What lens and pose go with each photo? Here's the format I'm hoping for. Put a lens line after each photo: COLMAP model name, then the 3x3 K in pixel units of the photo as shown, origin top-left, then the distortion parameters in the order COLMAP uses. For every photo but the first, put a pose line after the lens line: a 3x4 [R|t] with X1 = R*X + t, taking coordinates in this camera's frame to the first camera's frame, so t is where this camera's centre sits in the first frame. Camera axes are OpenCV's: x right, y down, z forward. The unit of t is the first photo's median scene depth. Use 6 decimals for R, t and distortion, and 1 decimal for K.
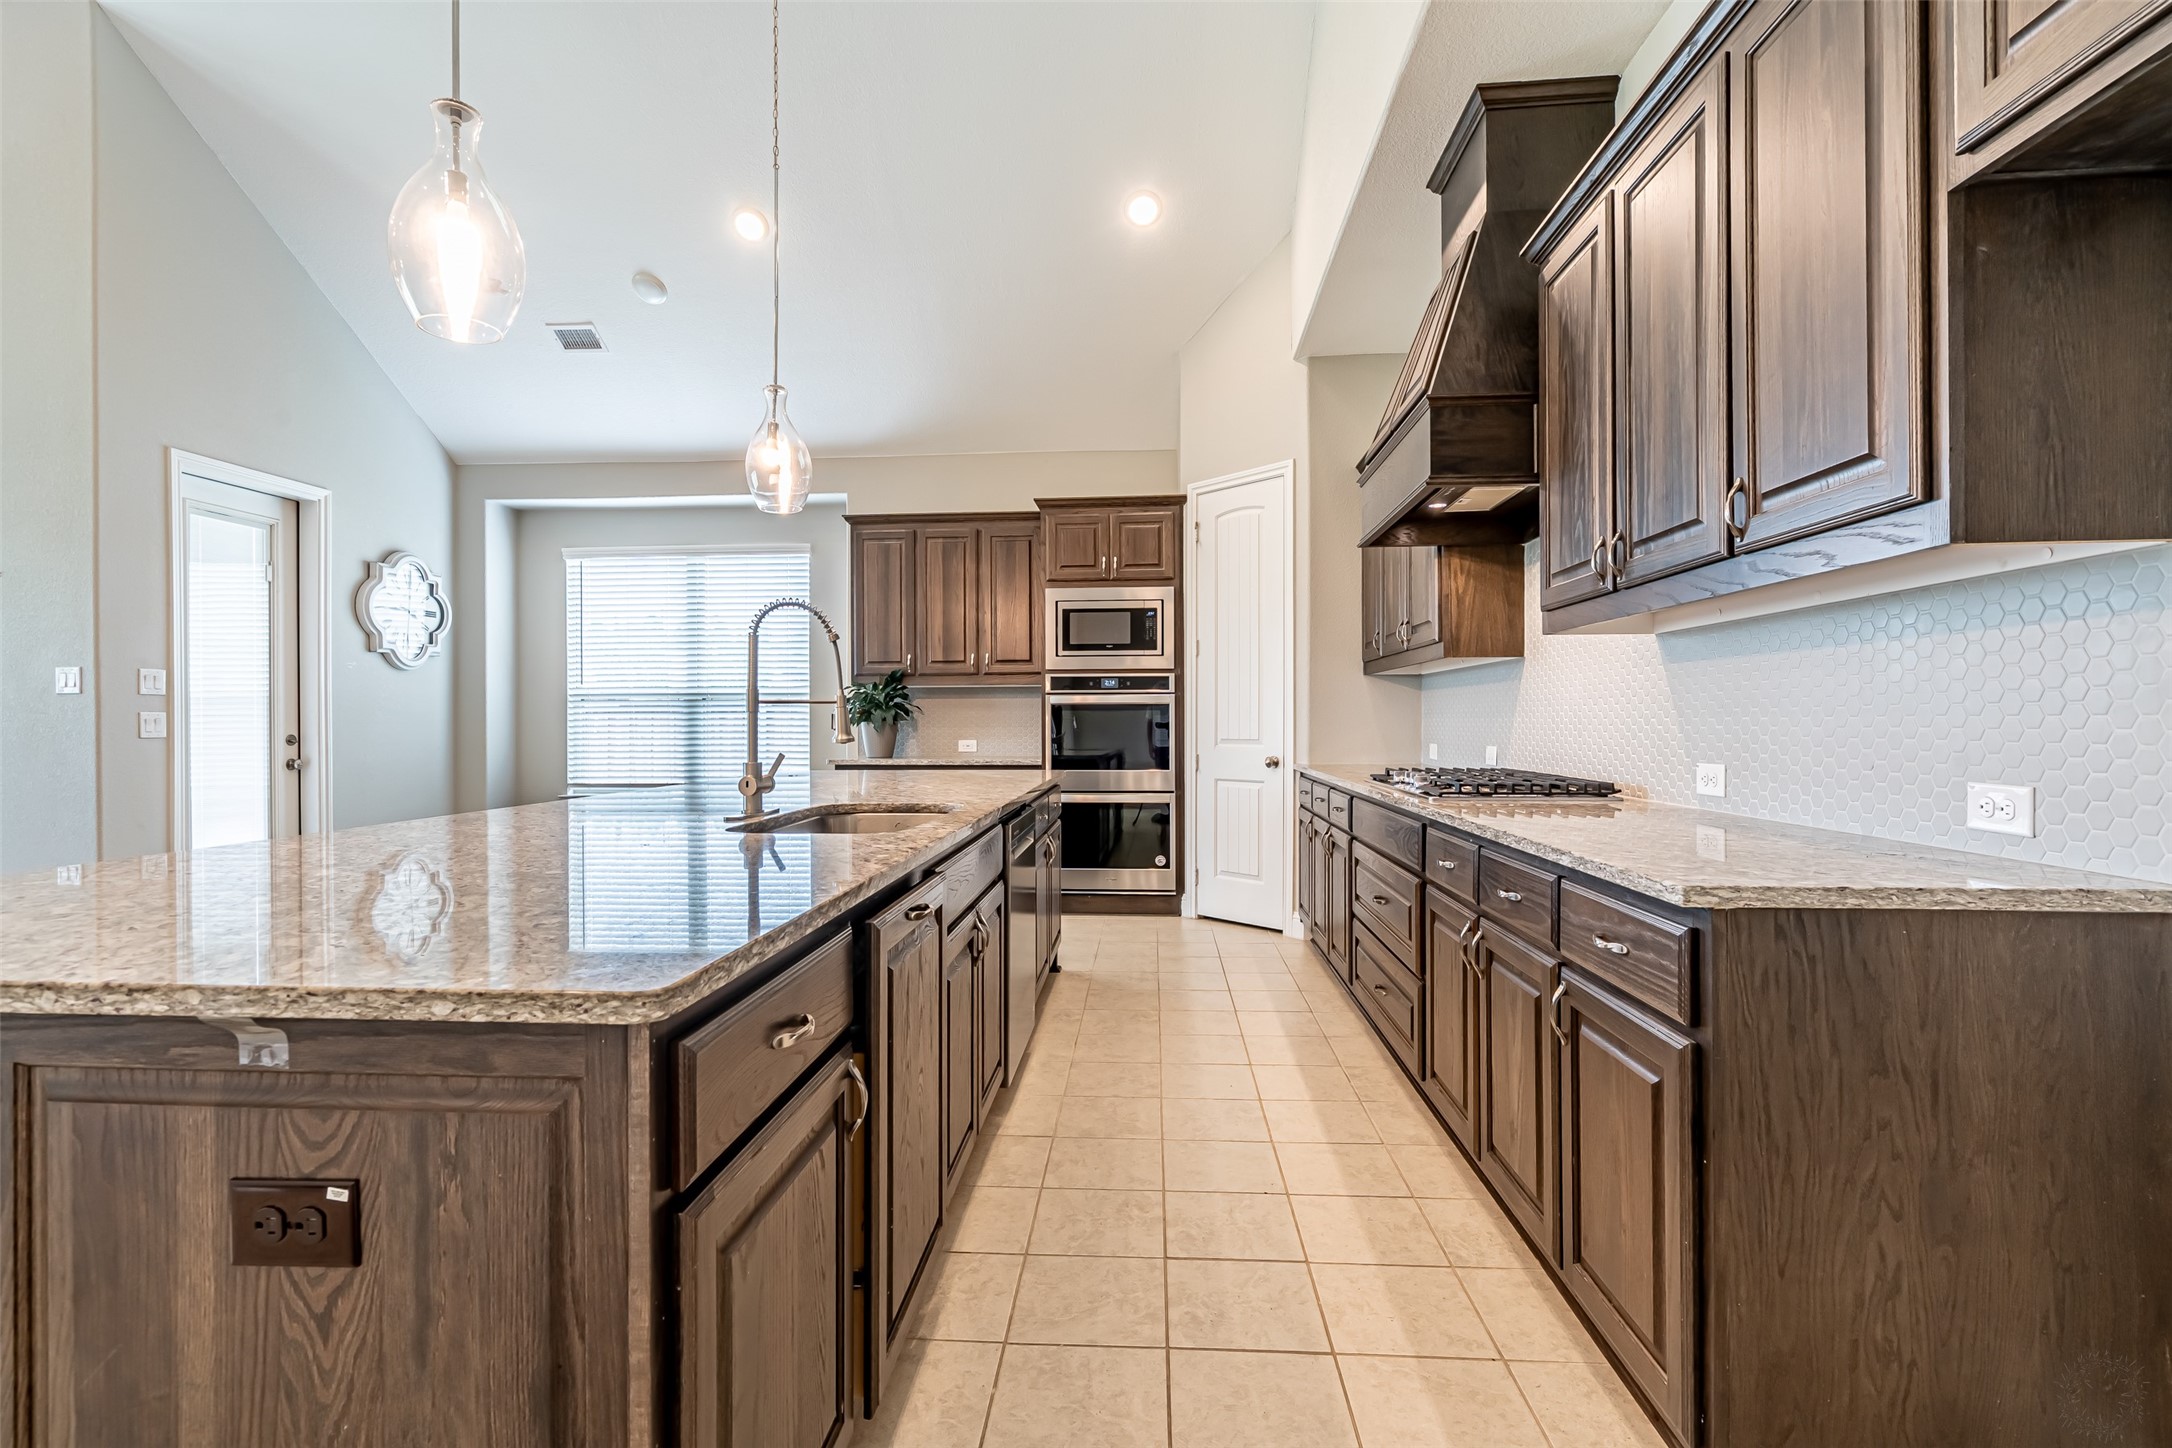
lens RADIAL K [[983.3, 0, 1089.6], [0, 983.3, 725.2], [0, 0, 1]] dist [-0.002959, 0.000692]
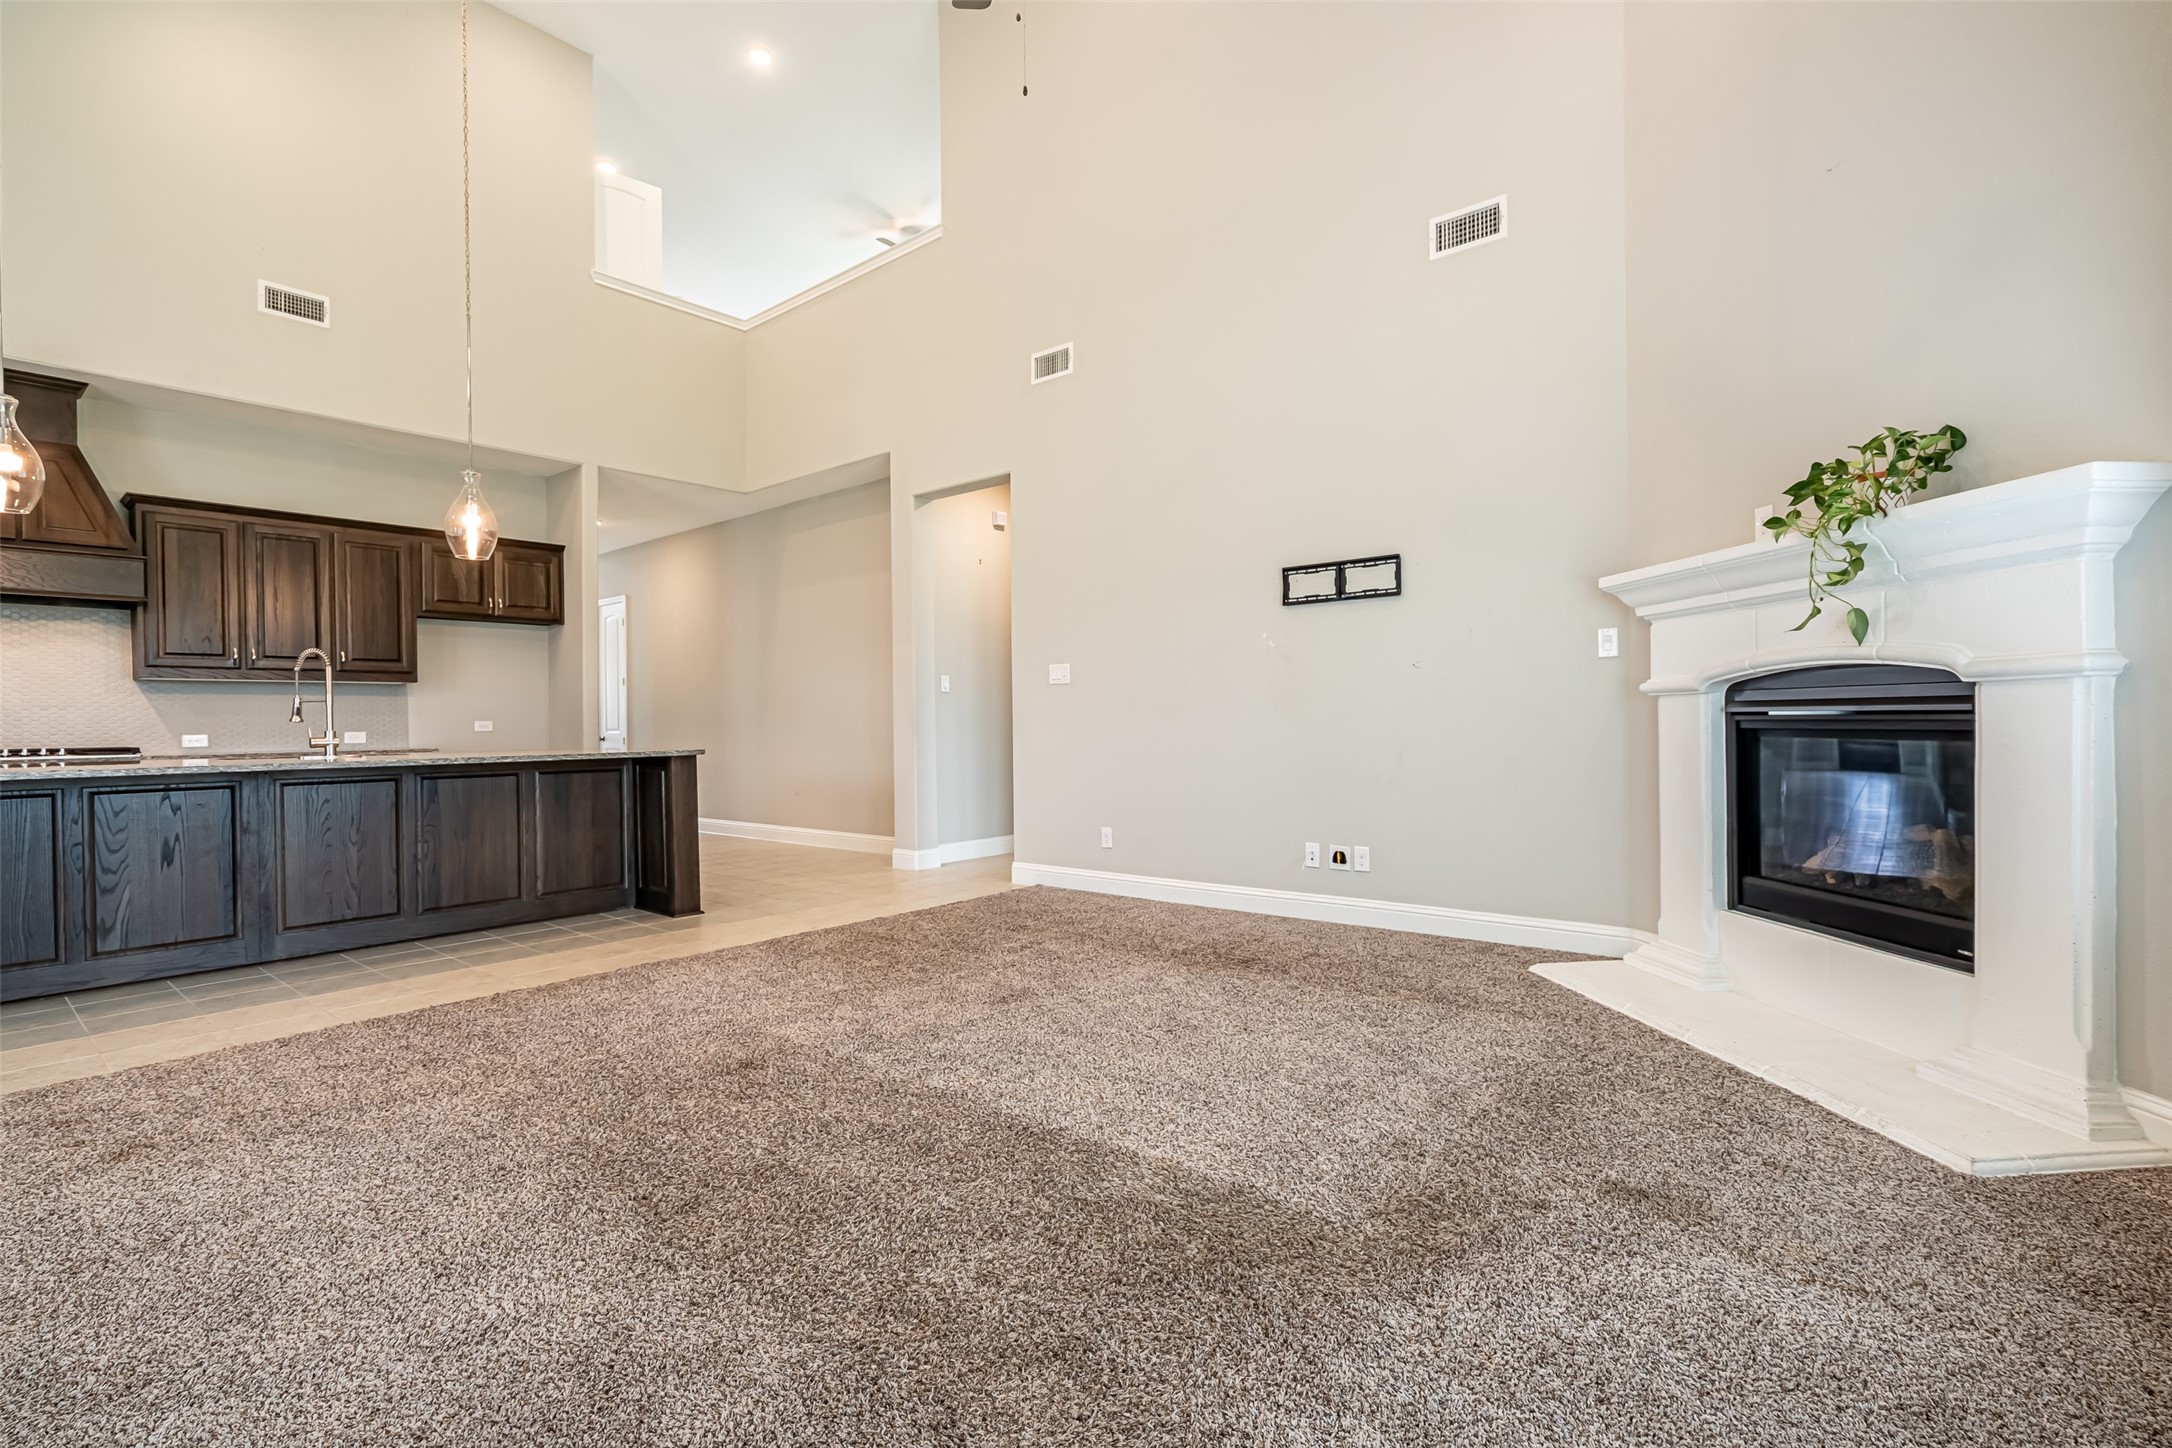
lens RADIAL K [[987.8, 0, 1086.0], [0, 987.8, 724.0], [0, 0, 1]] dist [-0.002595, 0.000369]
pose [[-0.810535, 0.012653, 0.585554, -1.163304], [0.018450, 0.999822, 0.003935, 0.018660], [-0.585400, 0.013993, -0.810624, 0.725022]]
